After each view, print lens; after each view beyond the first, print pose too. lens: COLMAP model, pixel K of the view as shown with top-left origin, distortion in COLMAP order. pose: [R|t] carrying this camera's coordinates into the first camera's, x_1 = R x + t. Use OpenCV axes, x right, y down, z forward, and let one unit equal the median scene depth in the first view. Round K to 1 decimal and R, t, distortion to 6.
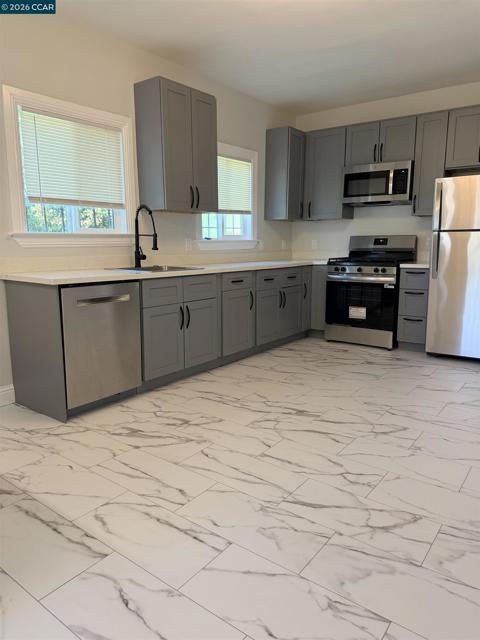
lens RADIAL K [[453.1, 0, 241.2], [0, 453.1, 318.4], [0, 0, 1]] dist [0.022100, -0.007175]
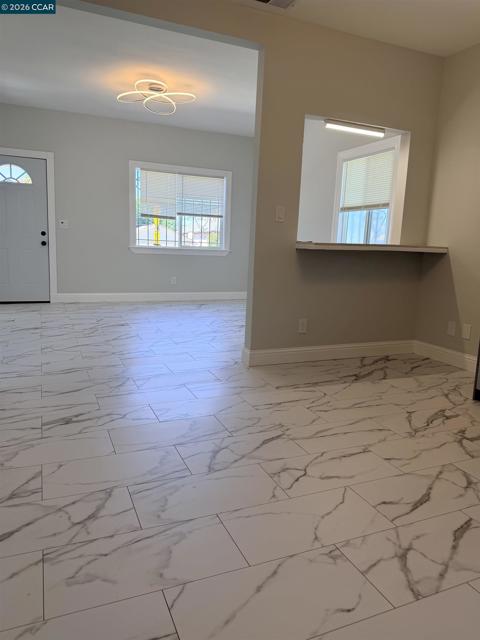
lens RADIAL K [[453.1, 0, 239.3], [0, 453.1, 319.8], [0, 0, 1]] dist [0.022100, -0.007175]
pose [[-0.476871, 0.136939, -0.868240, 0.881186], [-0.198152, 0.945613, 0.257975, -0.136622], [0.856347, 0.295064, -0.423801, 0.997892]]
